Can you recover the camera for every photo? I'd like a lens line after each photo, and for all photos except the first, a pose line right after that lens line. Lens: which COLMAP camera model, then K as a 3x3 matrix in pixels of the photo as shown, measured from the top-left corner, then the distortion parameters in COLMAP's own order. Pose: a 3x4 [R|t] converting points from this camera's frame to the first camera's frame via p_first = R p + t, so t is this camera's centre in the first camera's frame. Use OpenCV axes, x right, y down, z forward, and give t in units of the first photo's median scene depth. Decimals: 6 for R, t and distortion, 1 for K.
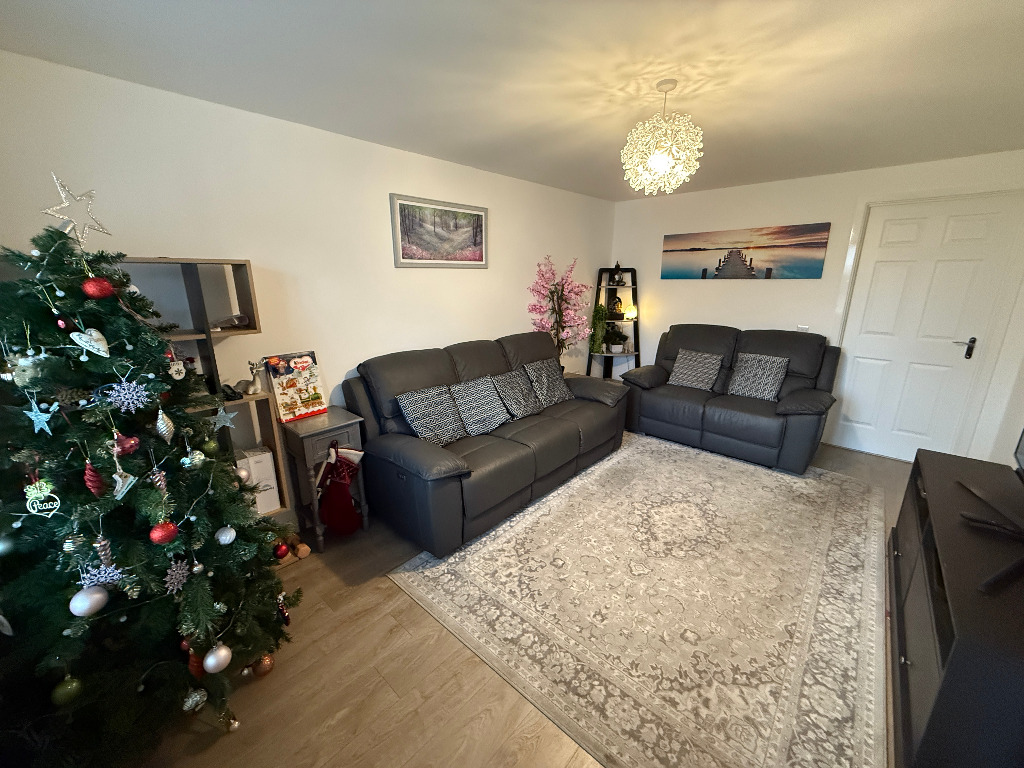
lens RADIAL K [[406.1, 0, 512.7], [0, 406.1, 386.1], [0, 0, 1]] dist [-0.000619, -0.000716]
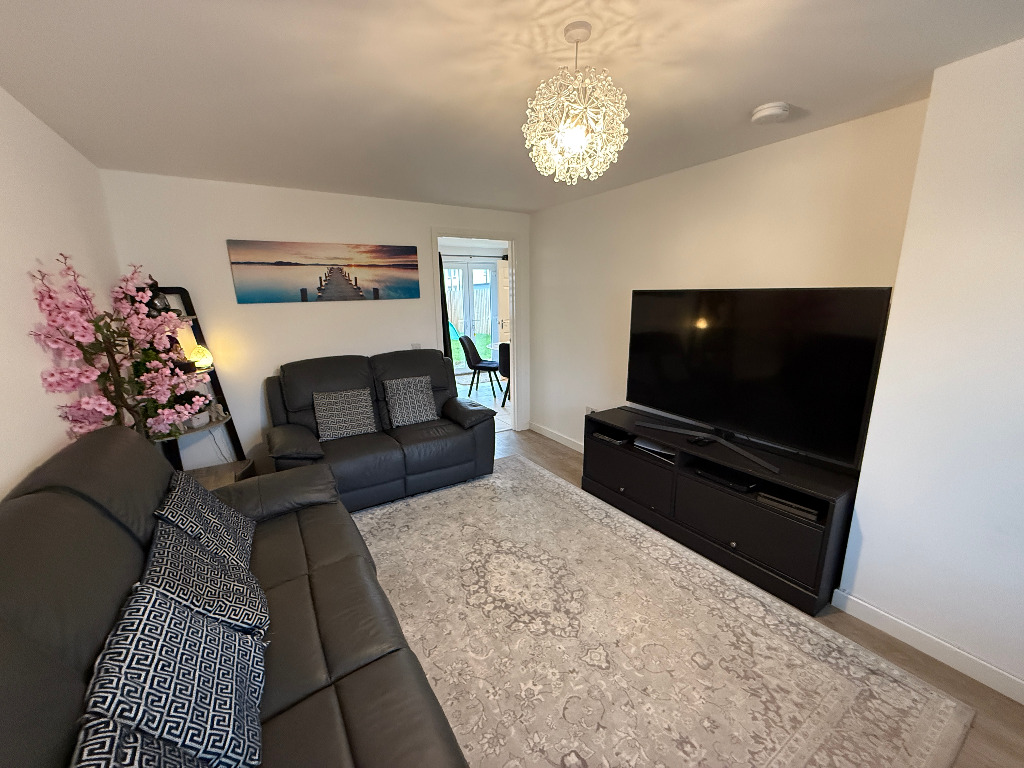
lens RADIAL K [[406.1, 0, 507.9], [0, 406.1, 385.6], [0, 0, 1]] dist [-0.000619, -0.000716]
pose [[0.269460, -0.214889, 0.938730, -0.231365], [0.268136, 0.952980, 0.141183, -0.135819], [-0.924929, 0.213664, 0.314410, 0.503356]]
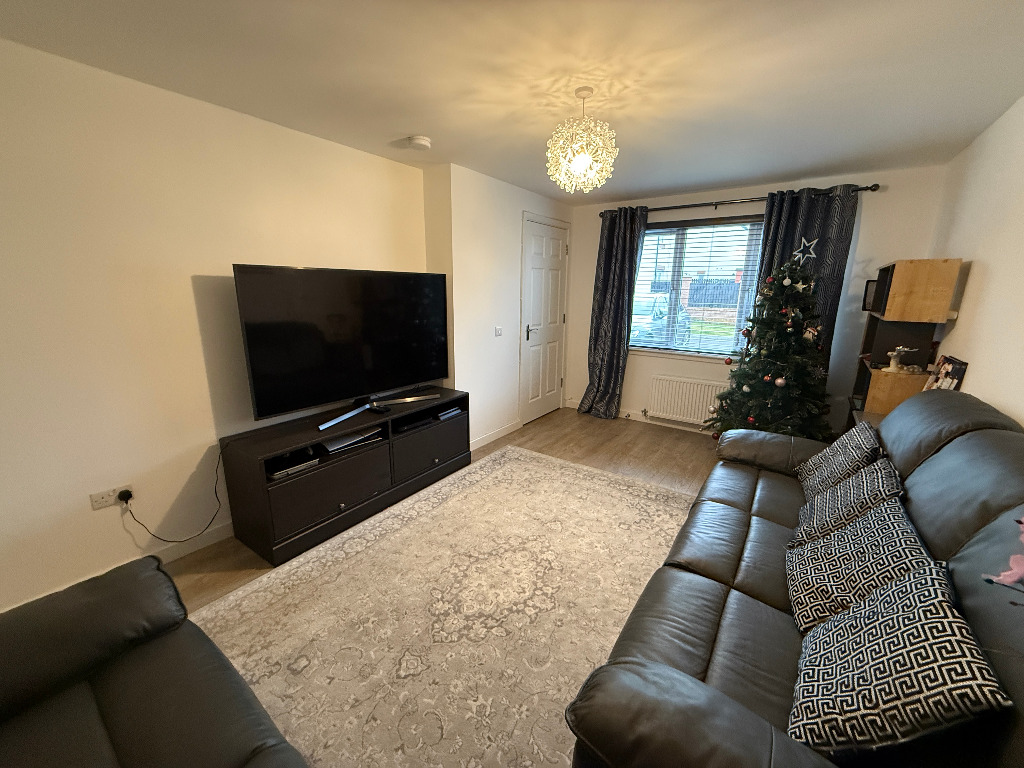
lens RADIAL K [[406.1, 0, 512.1], [0, 406.1, 385.2], [0, 0, 1]] dist [-0.000619, -0.000716]
pose [[-0.992561, 0.021744, -0.119792, 0.353069], [-0.038884, 0.875775, 0.481152, -0.281099], [0.115373, 0.482230, -0.868414, 1.130229]]
